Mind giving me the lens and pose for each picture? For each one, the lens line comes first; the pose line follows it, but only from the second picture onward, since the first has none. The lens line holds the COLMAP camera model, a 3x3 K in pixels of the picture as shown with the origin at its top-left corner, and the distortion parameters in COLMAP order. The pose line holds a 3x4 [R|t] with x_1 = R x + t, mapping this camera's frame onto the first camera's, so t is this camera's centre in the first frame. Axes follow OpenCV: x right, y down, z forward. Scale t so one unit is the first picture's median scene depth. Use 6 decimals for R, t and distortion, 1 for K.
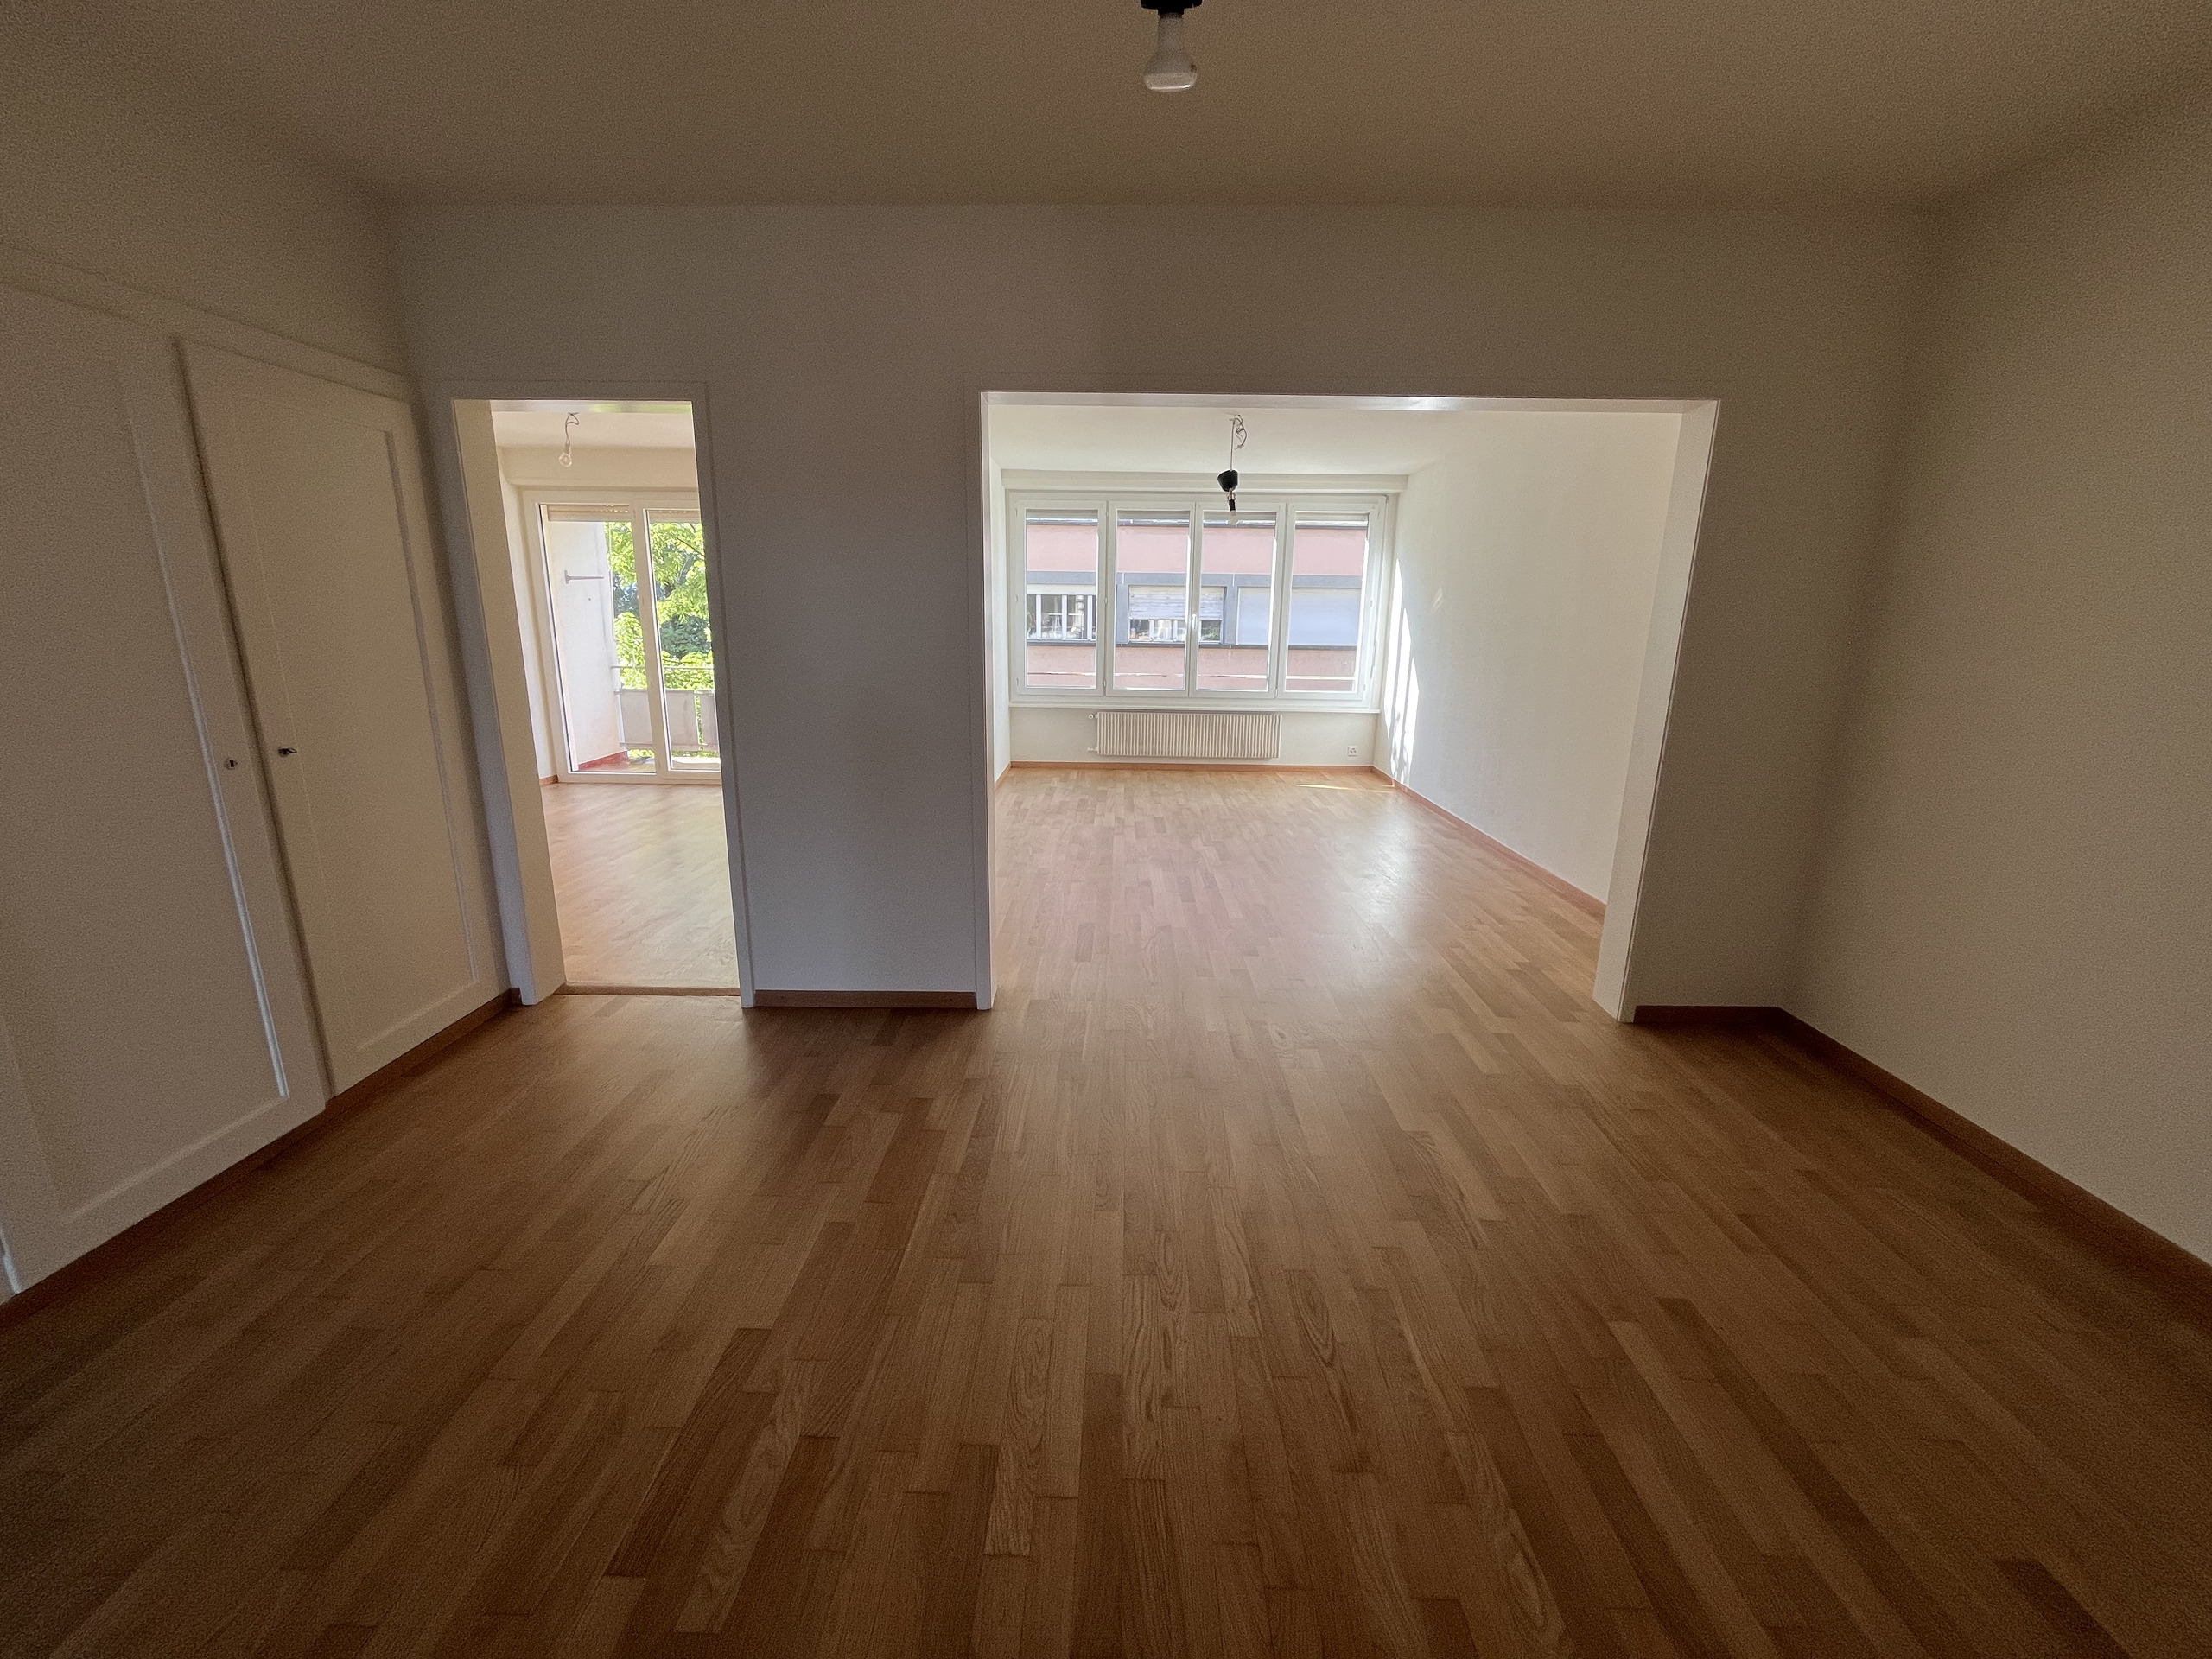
lens RADIAL K [[894.3, 0, 1102.7], [0, 894.3, 826.9], [0, 0, 1]] dist [-0.002015, -0.000139]
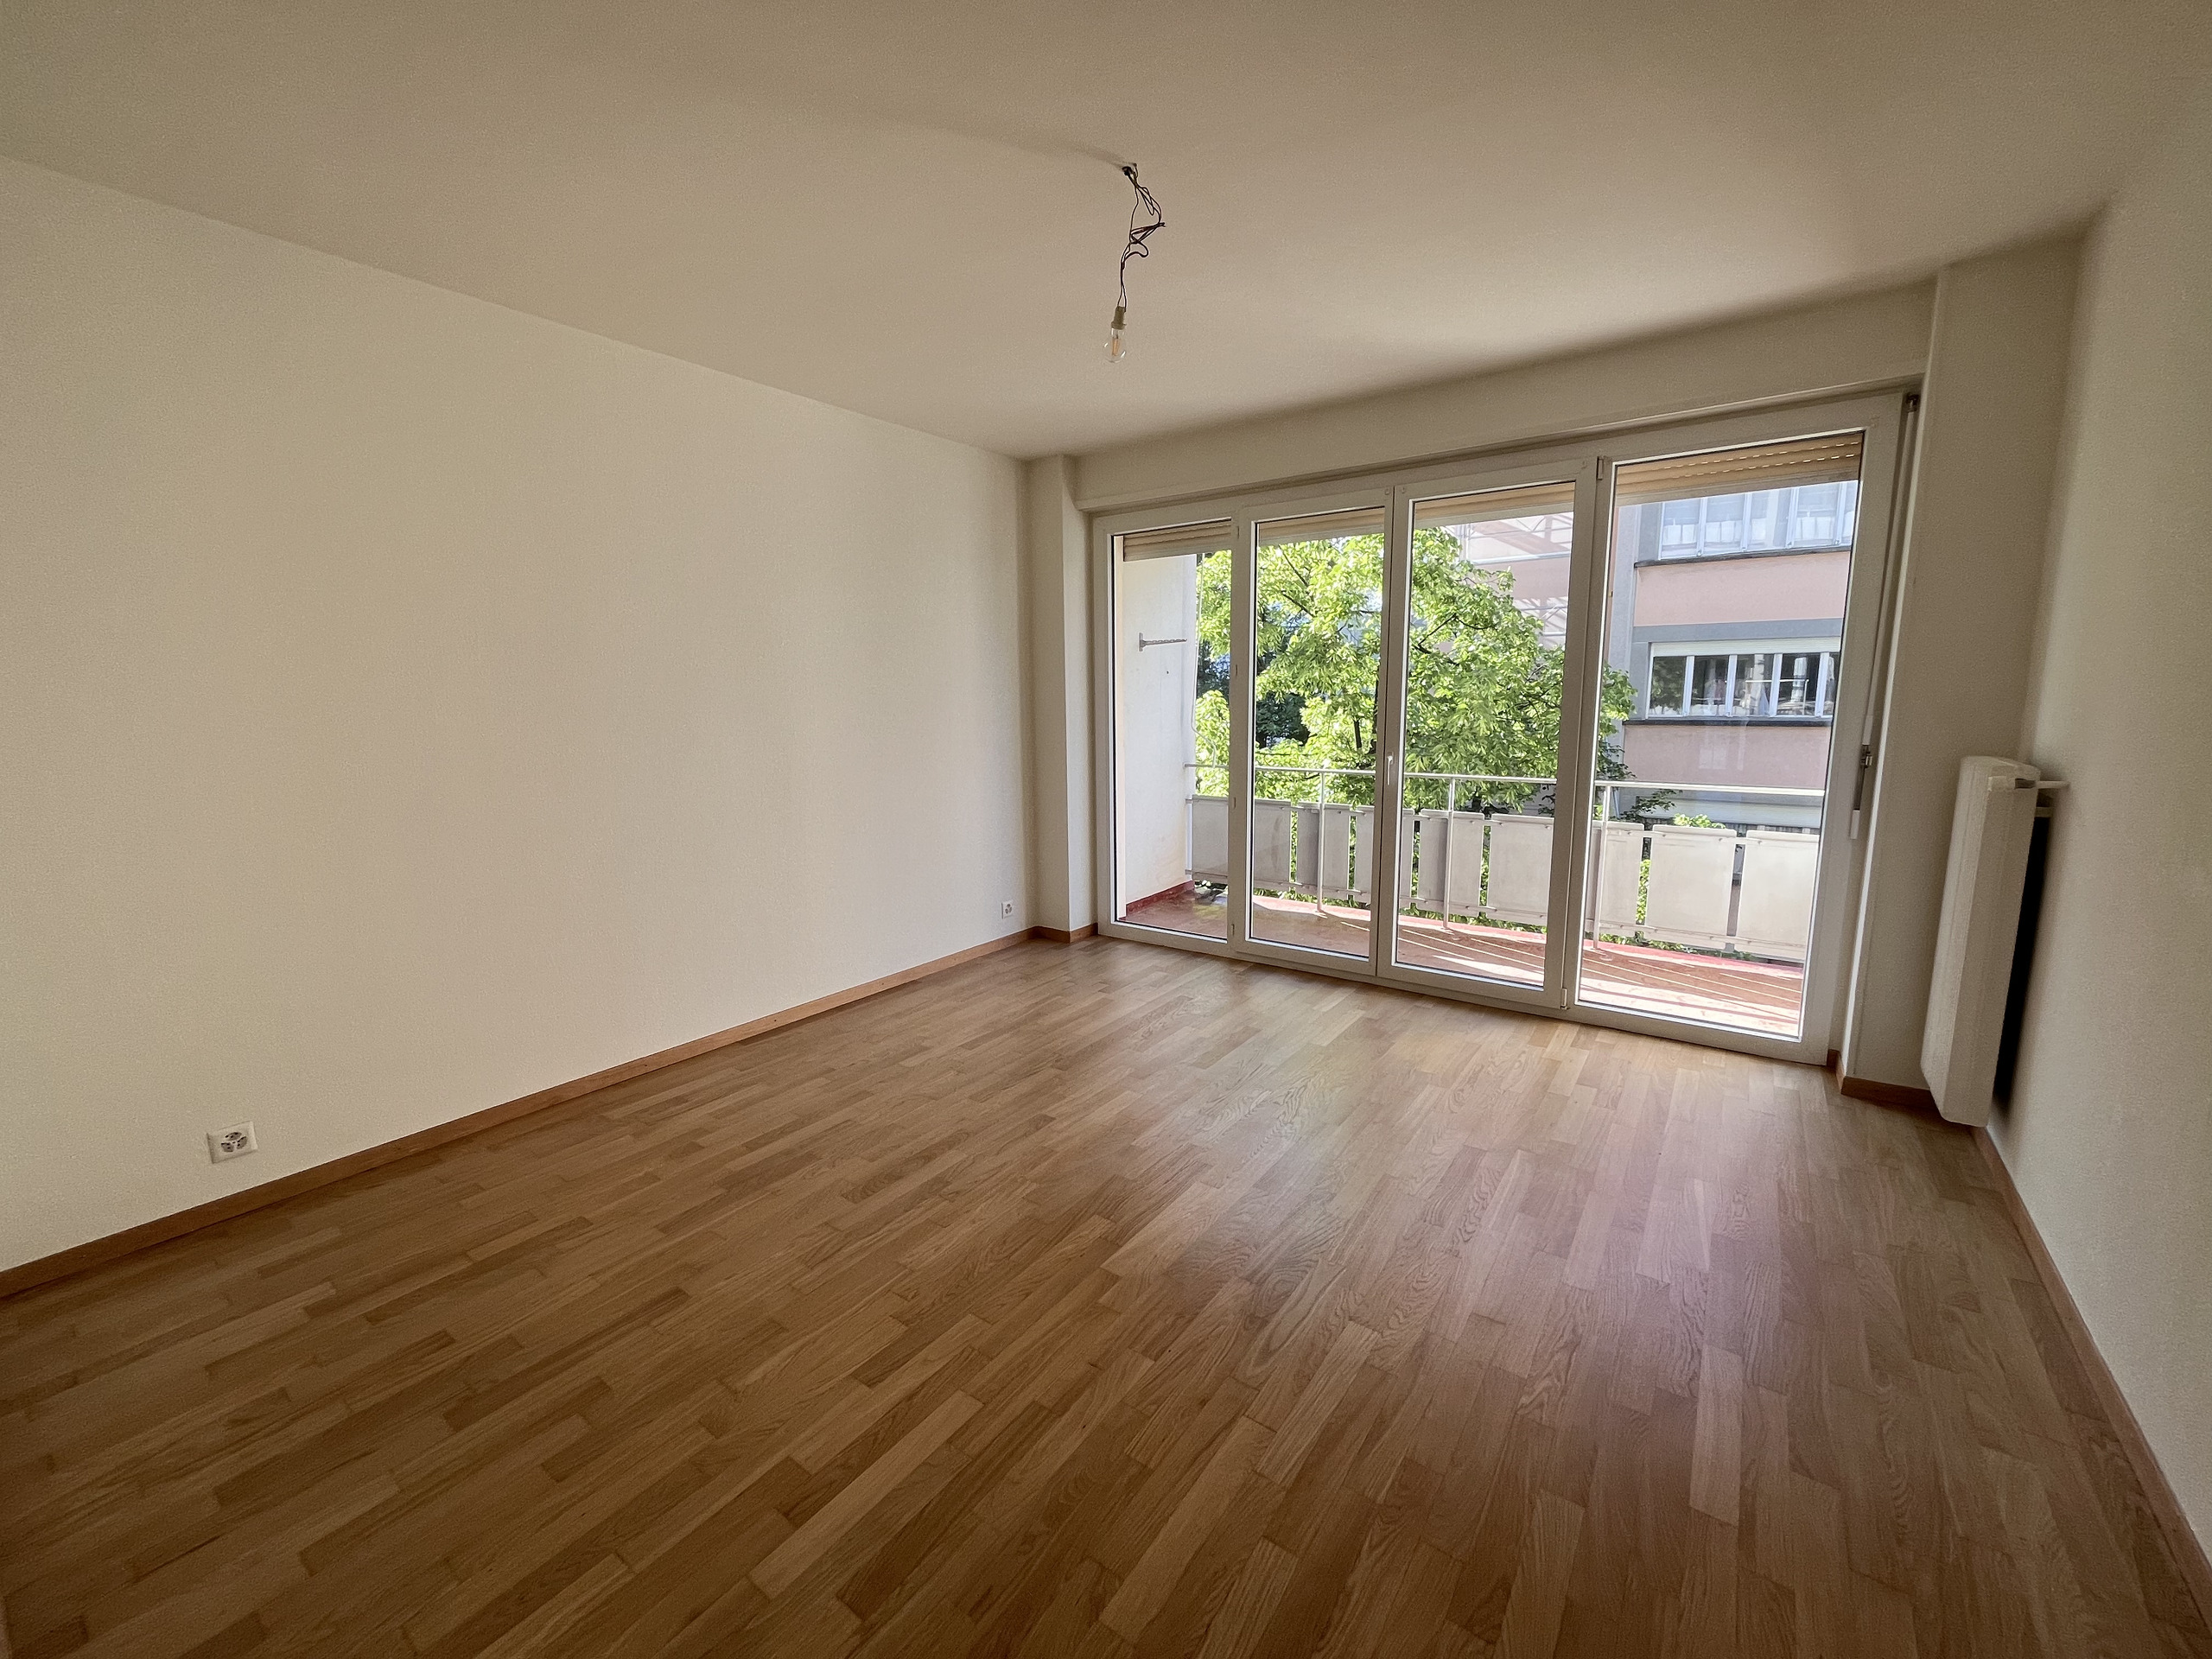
lens RADIAL K [[894.3, 0, 1093.5], [0, 894.3, 836.7], [0, 0, 1]] dist [-0.002015, -0.000139]
pose [[0.817094, 0.067473, -0.572543, -0.201905], [-0.108215, 0.993425, -0.037364, -0.090301], [0.566257, 0.092488, 0.819023, 0.387924]]
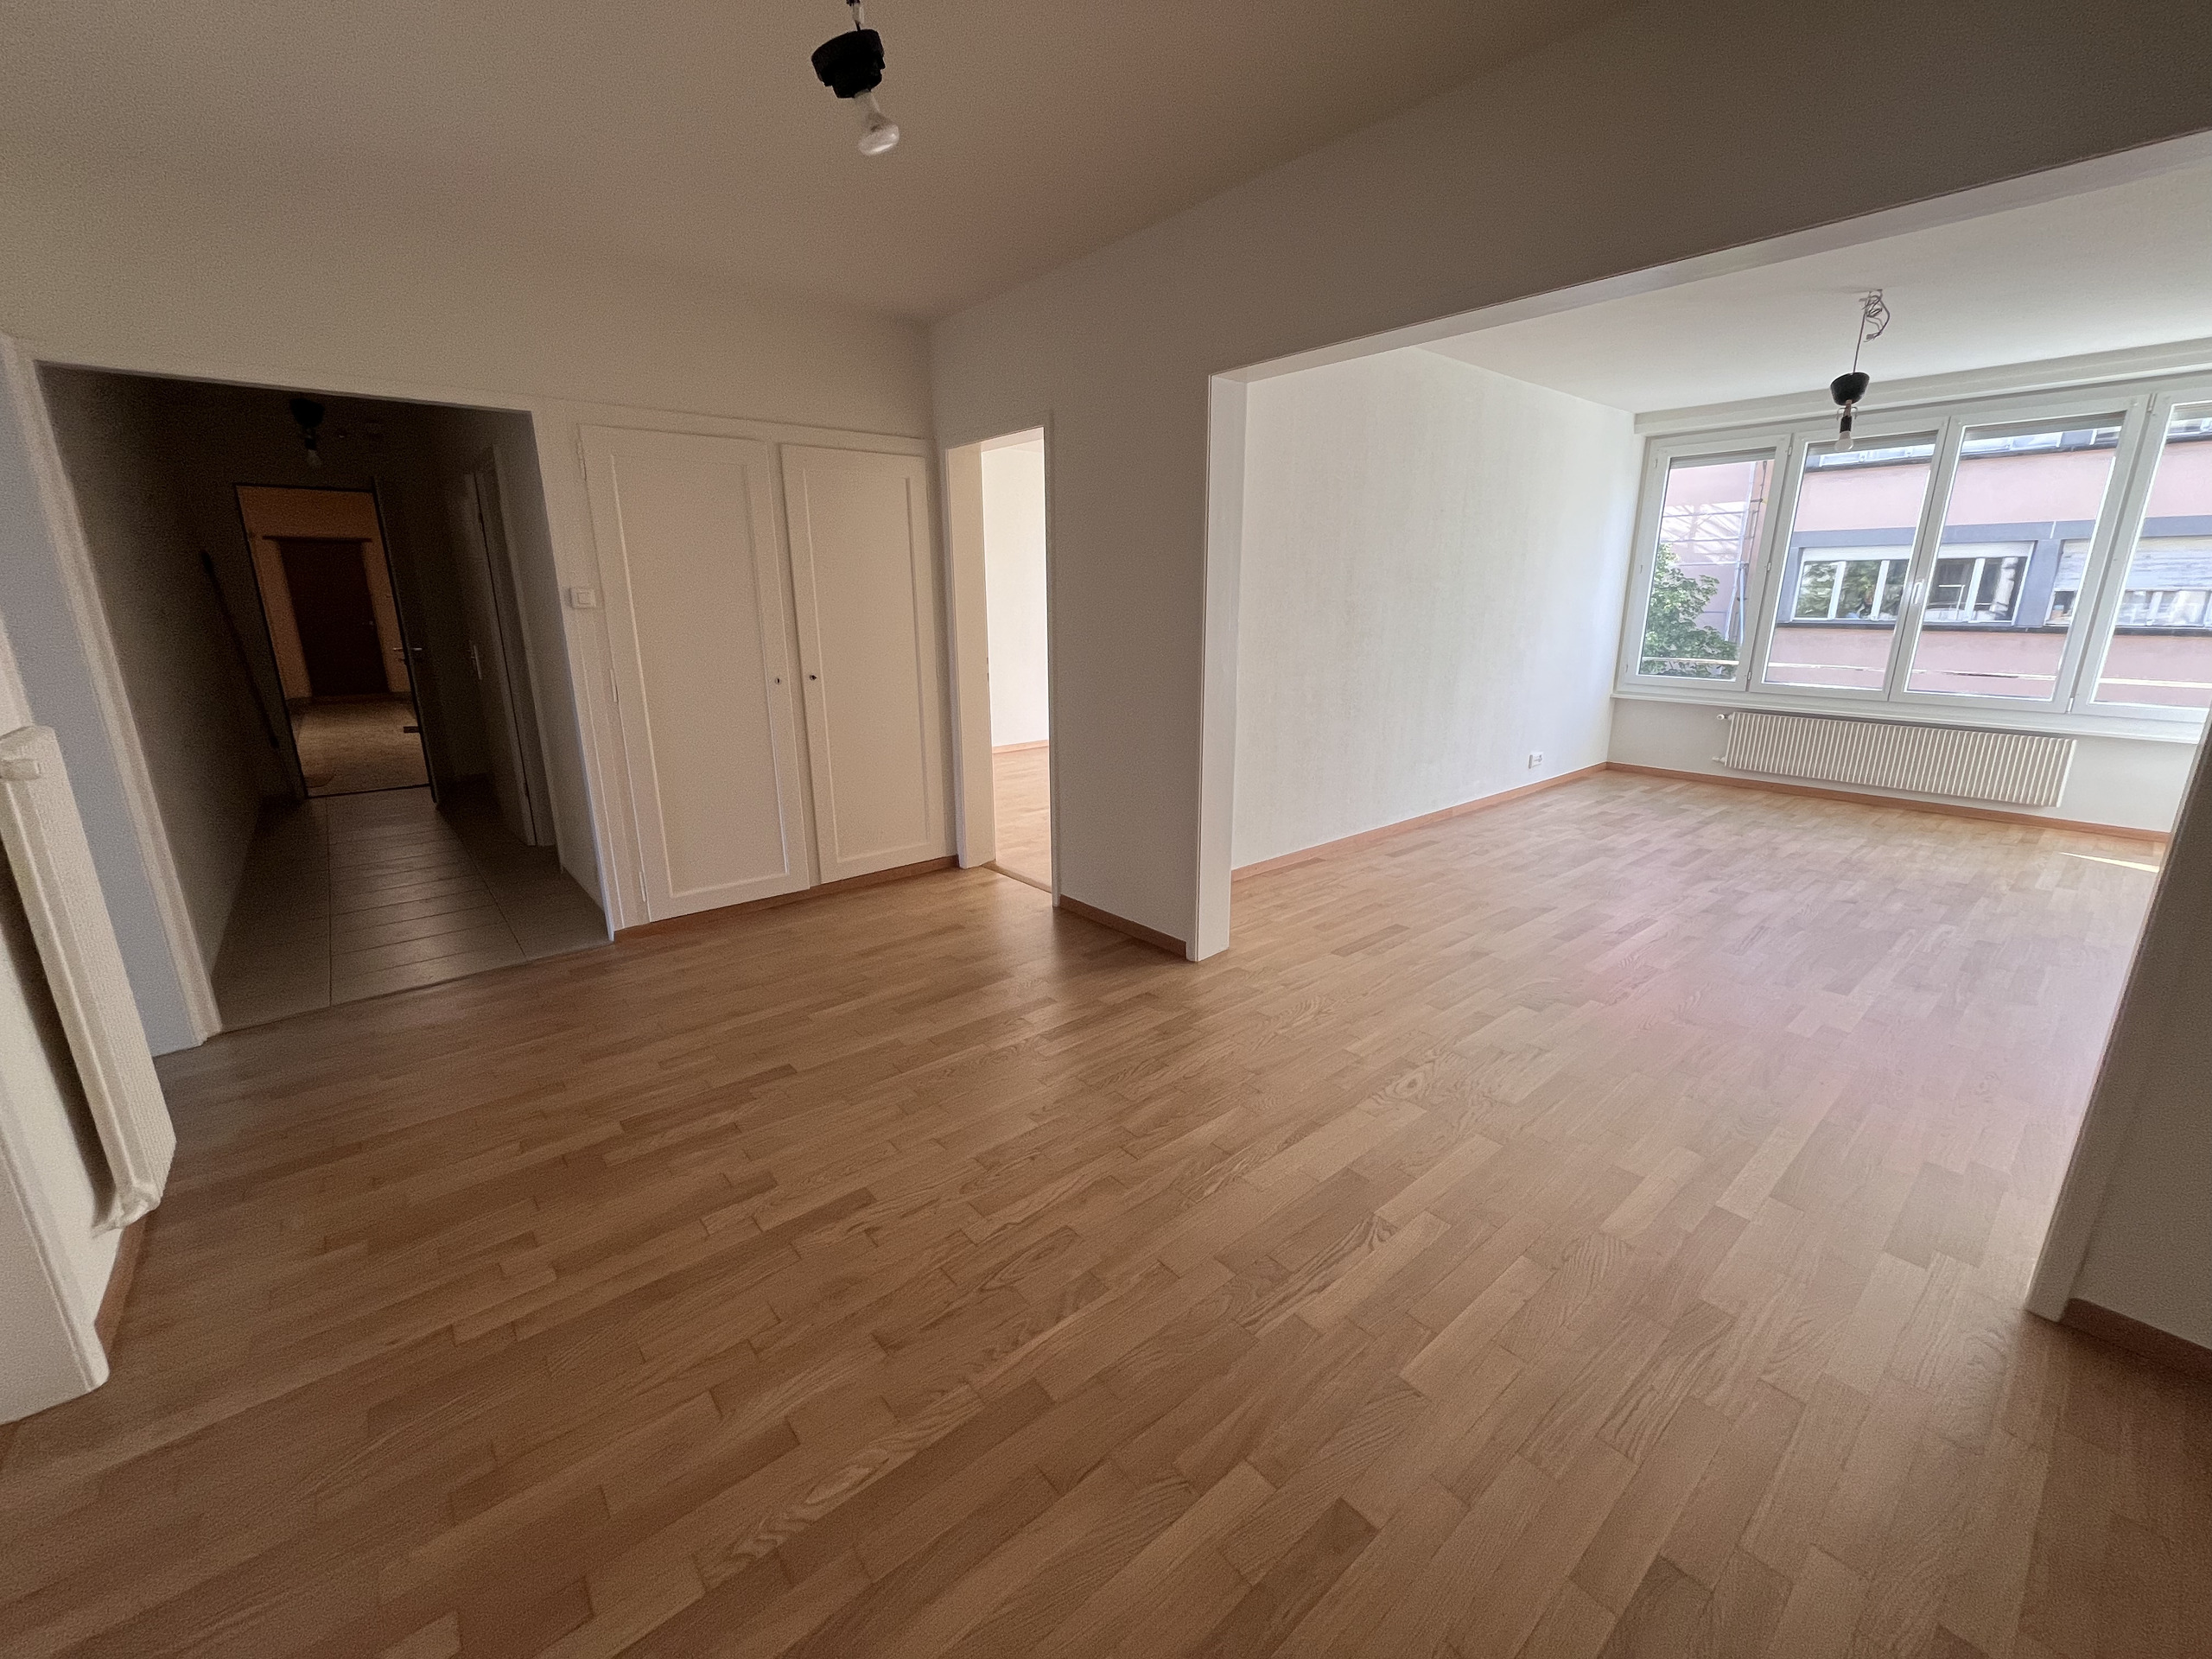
lens RADIAL K [[894.3, 0, 1106.0], [0, 894.3, 834.2], [0, 0, 1]] dist [-0.002015, -0.000139]
pose [[0.657228, 0.179979, -0.731887, 0.275442], [-0.159130, 0.982315, 0.098665, -0.016852], [0.736702, 0.051620, 0.674245, 0.095966]]
